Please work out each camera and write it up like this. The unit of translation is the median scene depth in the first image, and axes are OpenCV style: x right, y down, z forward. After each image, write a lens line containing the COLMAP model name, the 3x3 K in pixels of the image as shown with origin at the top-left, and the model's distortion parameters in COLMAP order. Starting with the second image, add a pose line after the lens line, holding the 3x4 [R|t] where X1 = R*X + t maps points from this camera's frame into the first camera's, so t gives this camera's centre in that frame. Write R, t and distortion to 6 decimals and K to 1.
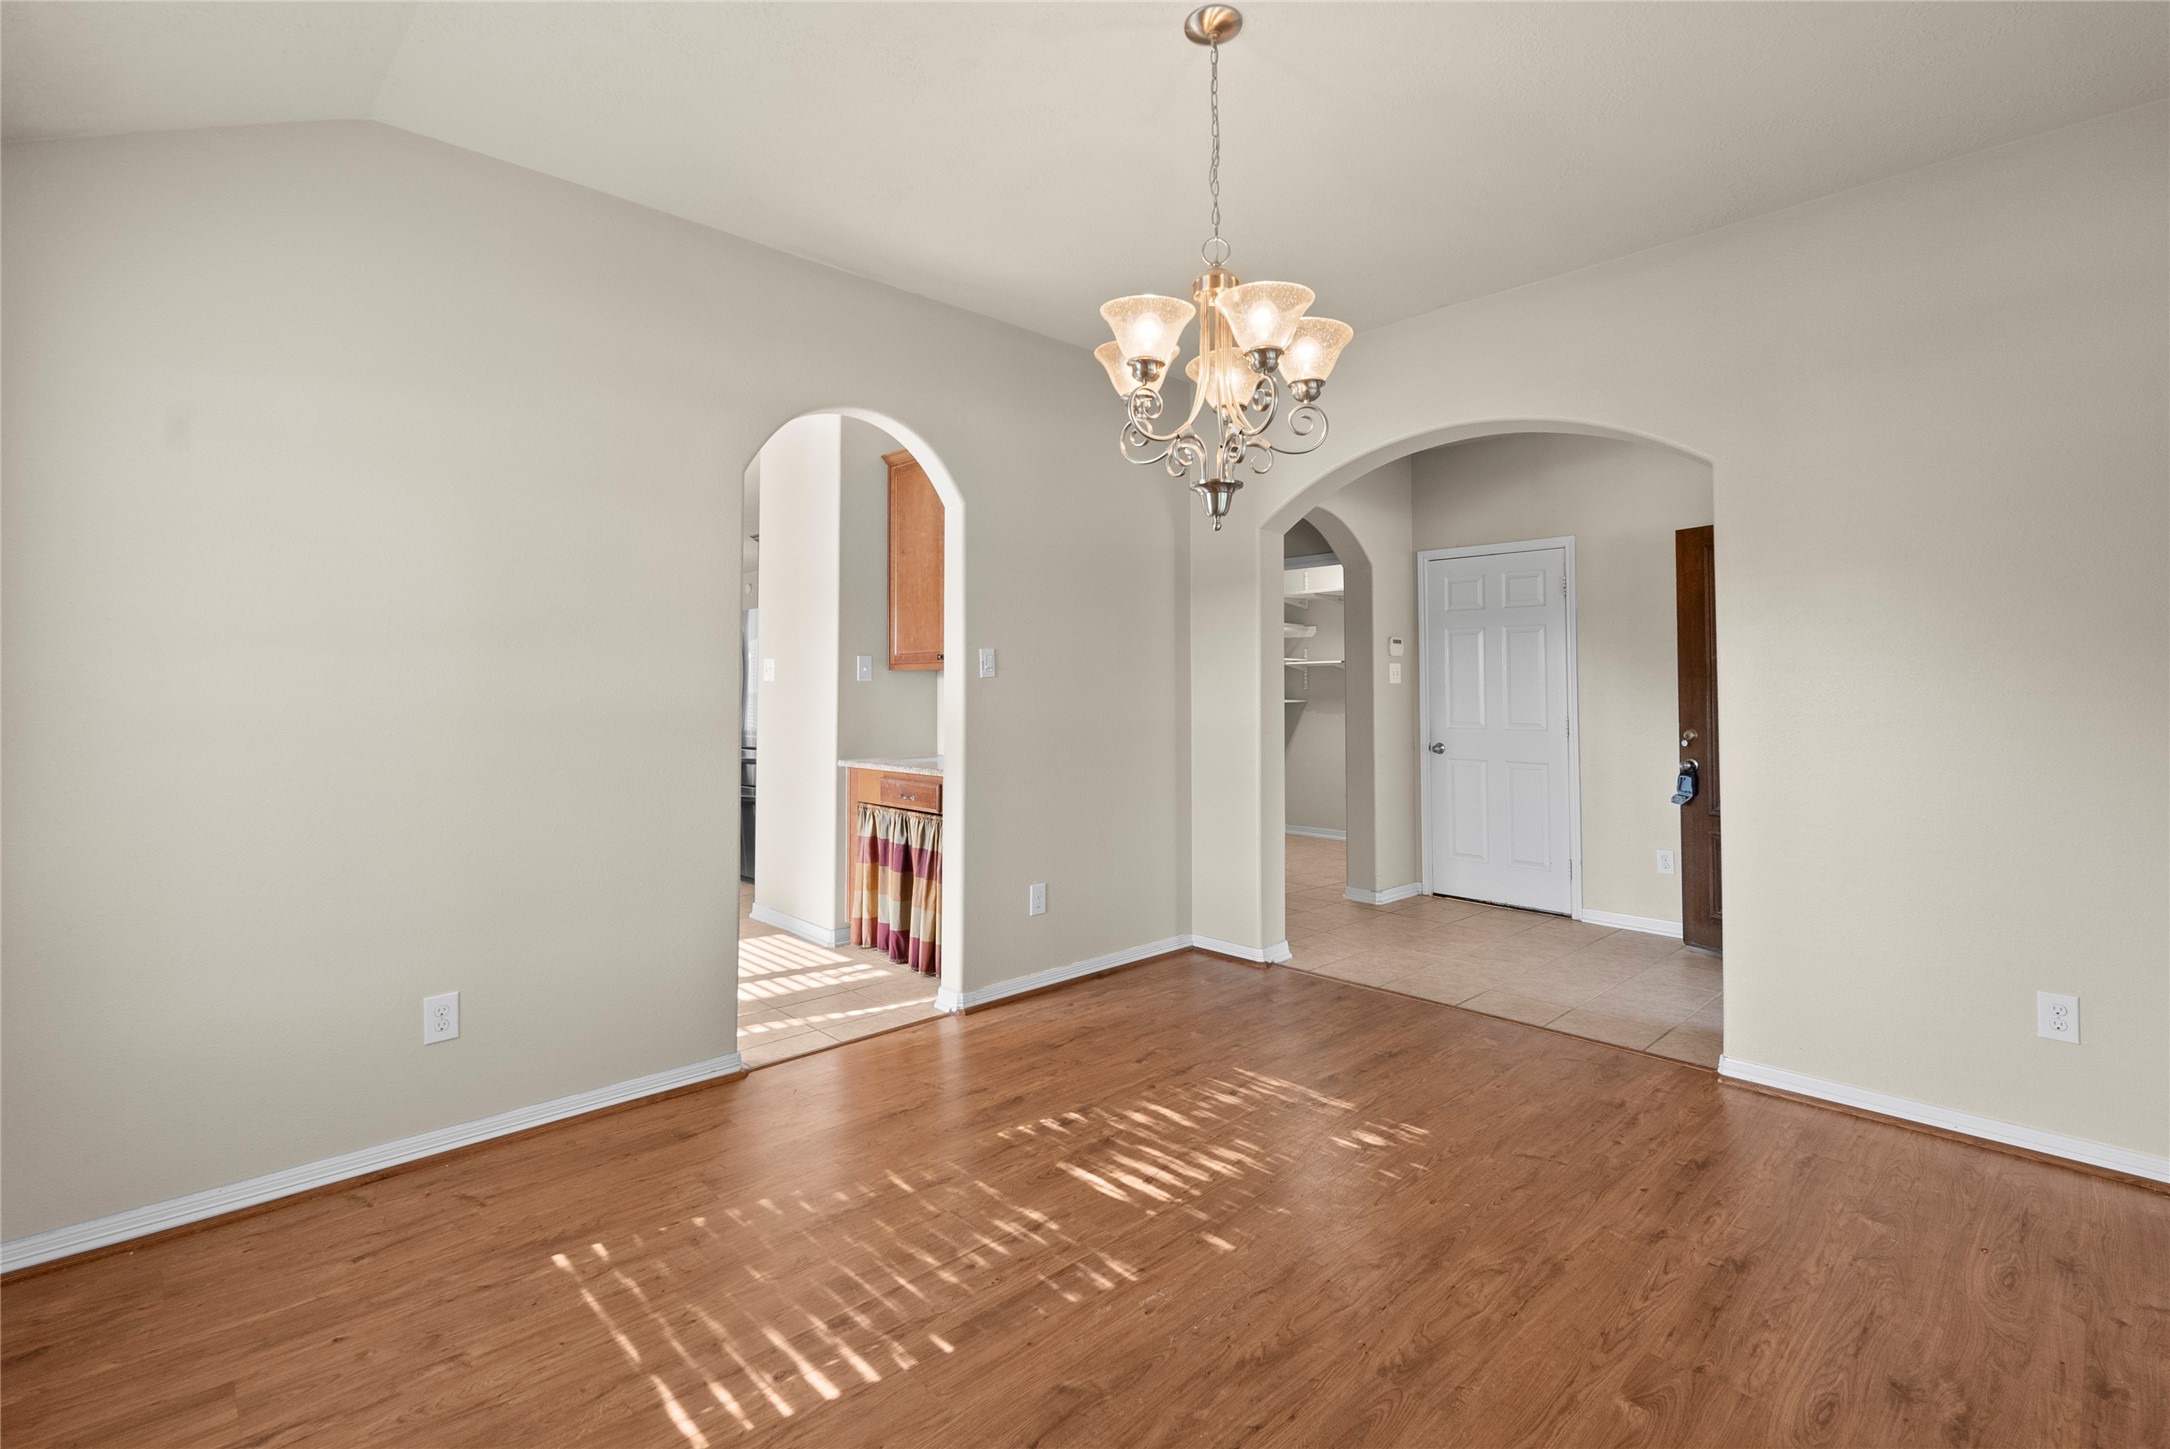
lens RADIAL K [[965.2, 0, 1080.4], [0, 965.2, 705.2], [0, 0, 1]] dist [-0.006827, 0.000993]
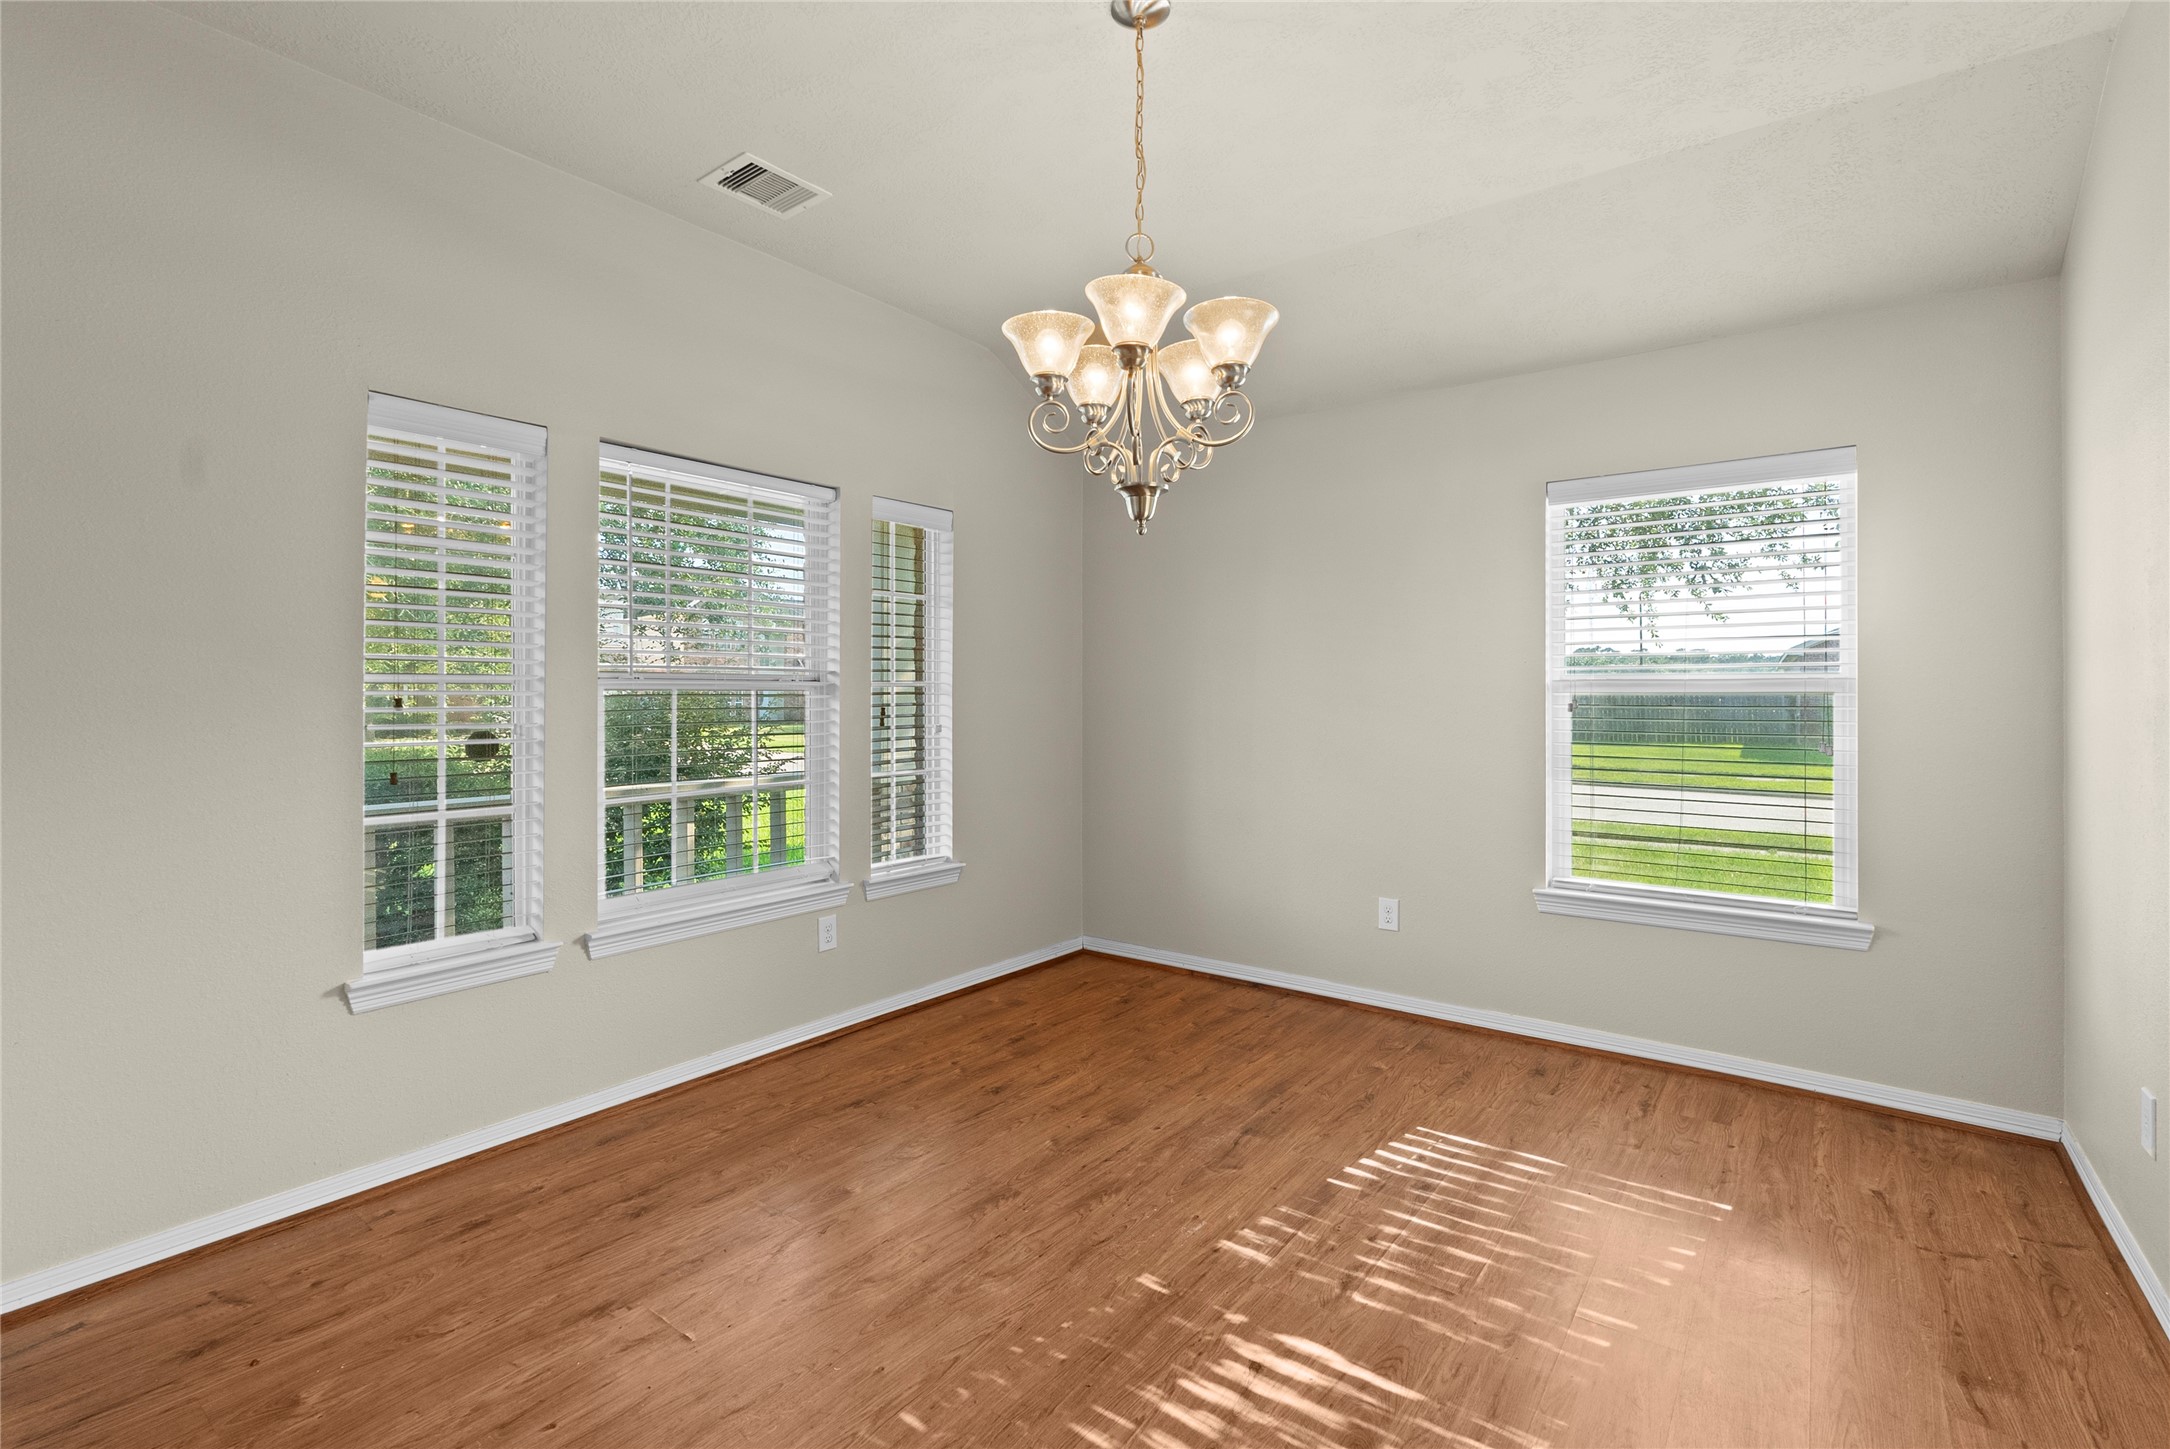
lens RADIAL K [[965.2, 0, 1087.1], [0, 965.2, 711.2], [0, 0, 1]] dist [-0.006827, 0.000993]
pose [[-0.986501, 0.001960, -0.163743, 0.421484], [-0.002556, 0.999622, 0.027368, -0.030946], [0.163735, 0.027417, -0.986123, 2.260937]]
